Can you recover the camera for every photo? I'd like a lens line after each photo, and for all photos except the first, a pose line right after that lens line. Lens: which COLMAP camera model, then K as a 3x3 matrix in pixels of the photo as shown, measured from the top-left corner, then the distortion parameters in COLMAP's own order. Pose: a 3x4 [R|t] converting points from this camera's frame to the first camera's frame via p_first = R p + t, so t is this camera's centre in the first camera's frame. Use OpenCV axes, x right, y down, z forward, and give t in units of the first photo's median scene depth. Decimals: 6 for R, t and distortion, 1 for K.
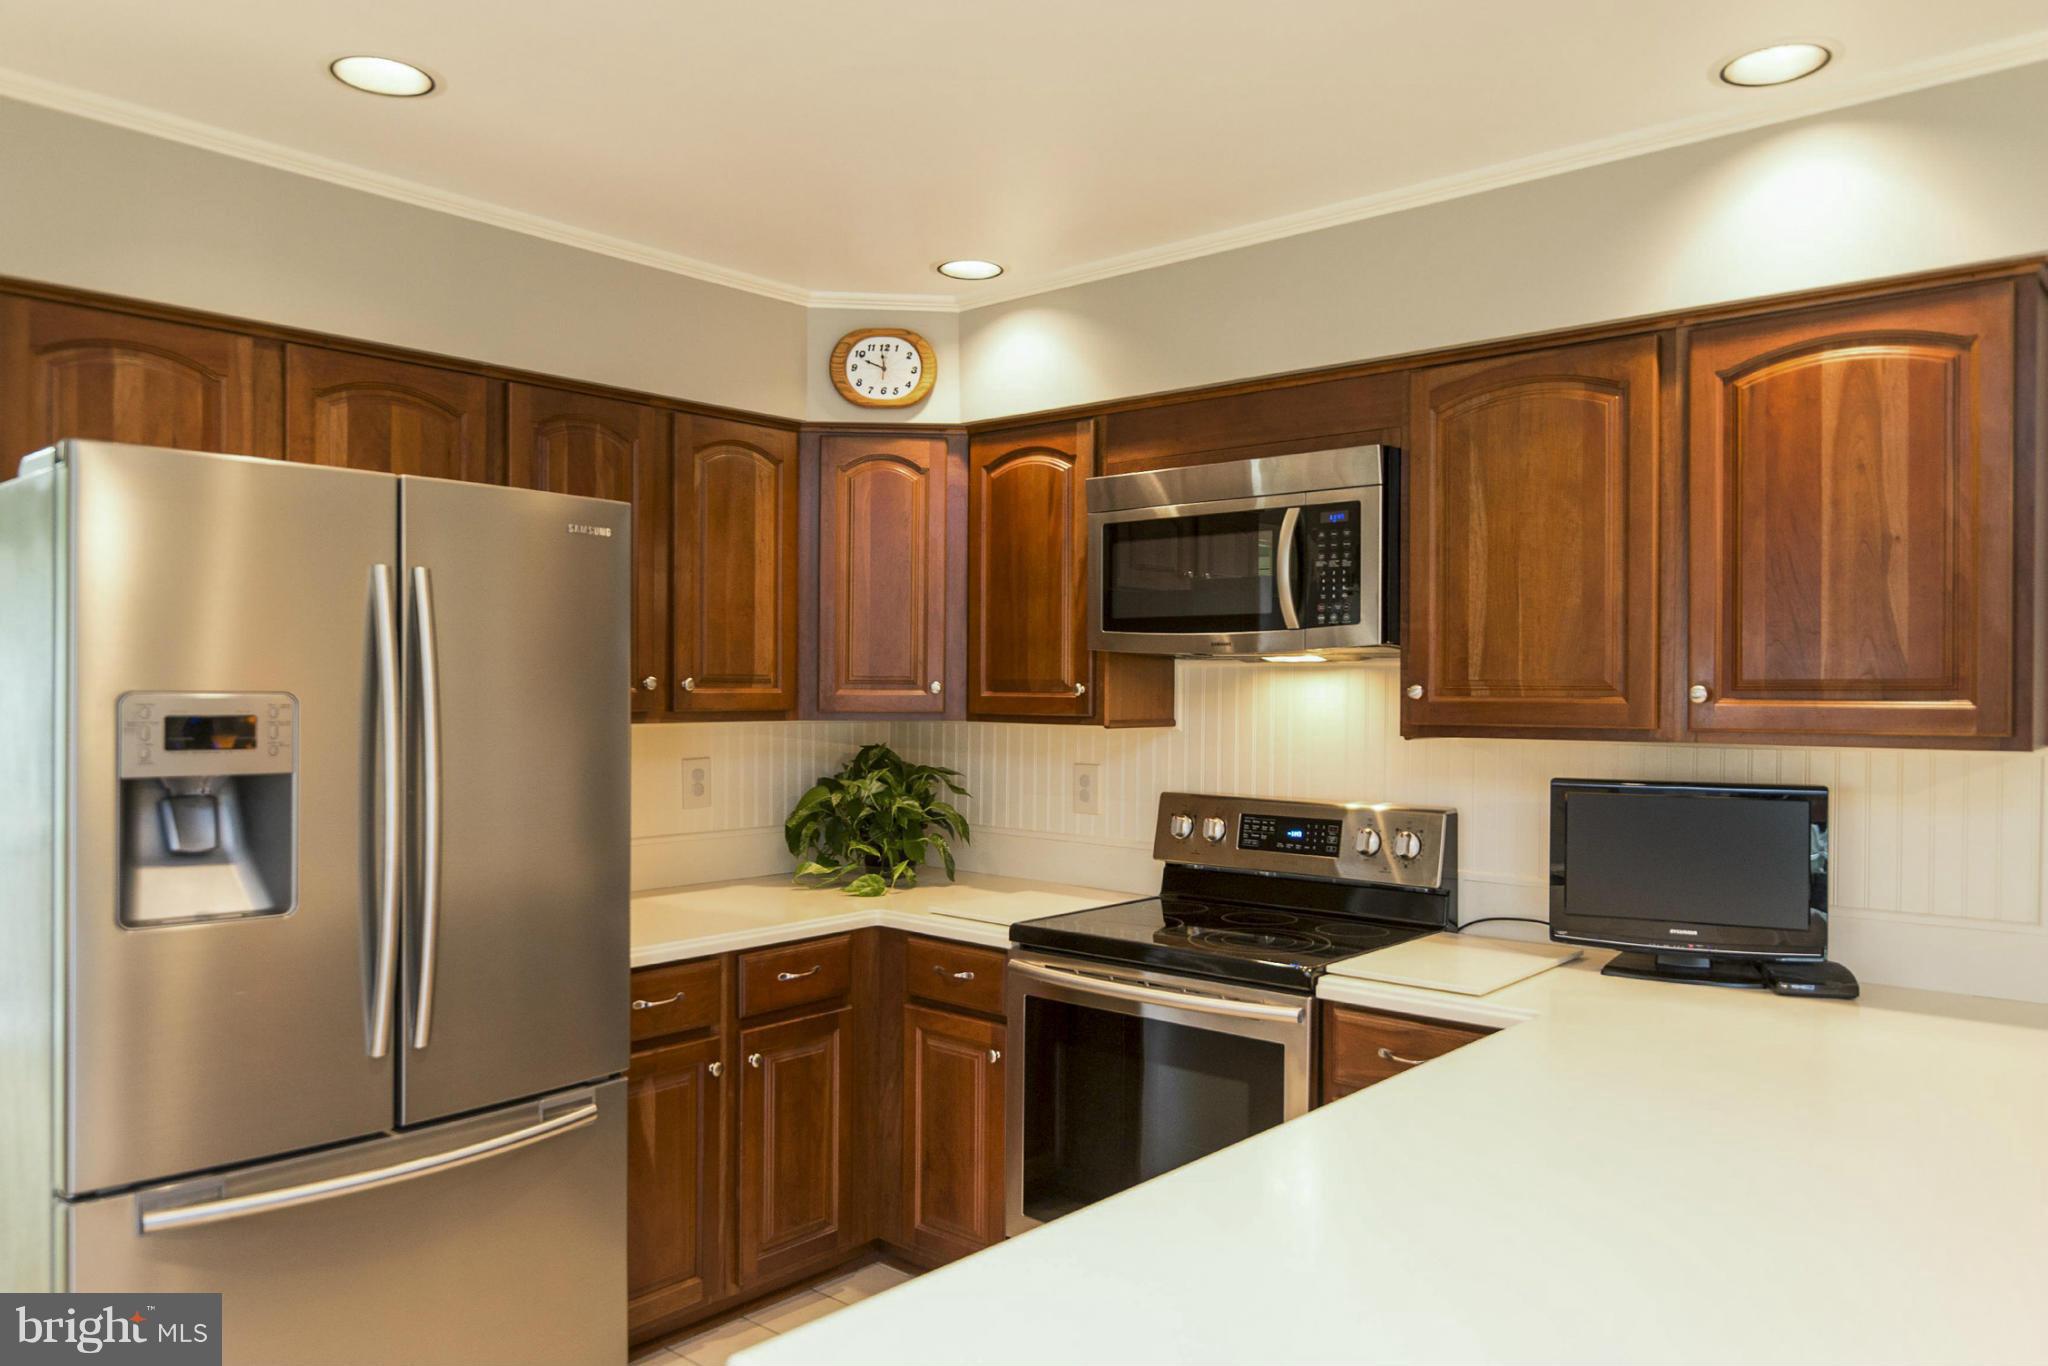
lens RADIAL K [[1453.7, 0, 1025.2], [0, 1453.7, 693.2], [0, 0, 1]] dist [-0.002718, -0.001116]
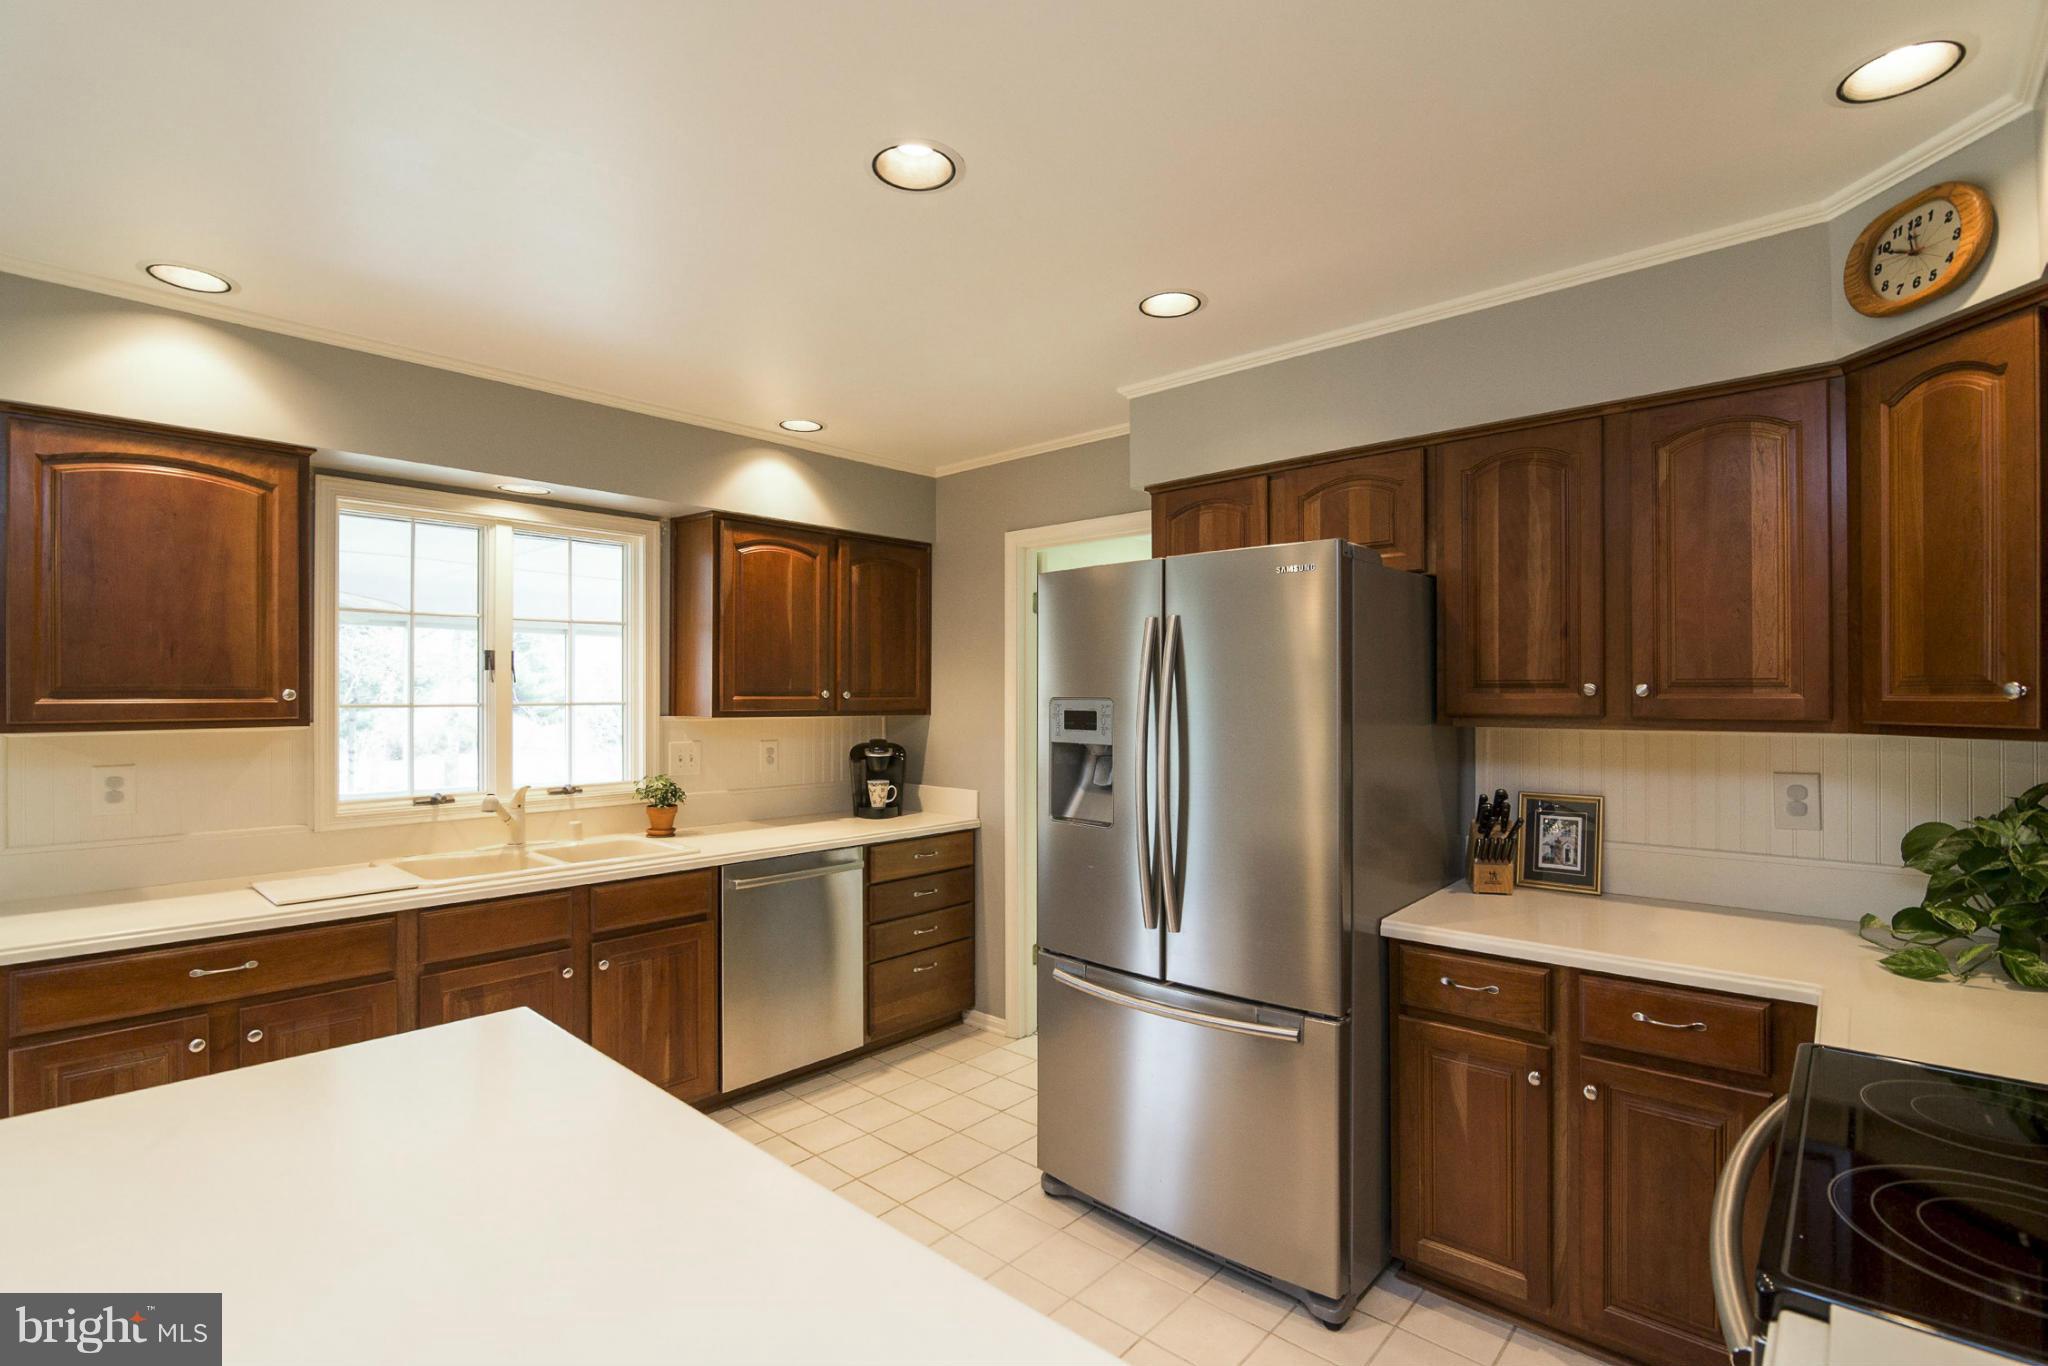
lens RADIAL K [[963.2, 0, 1031.5], [0, 963.2, 685.8], [0, 0, 1]] dist [-0.001269, -0.000413]
pose [[-0.015718, -0.017550, -0.999722, 0.460984], [-0.002808, 0.999843, -0.017508, 0.003879], [0.999873, 0.002532, -0.015765, 0.674549]]
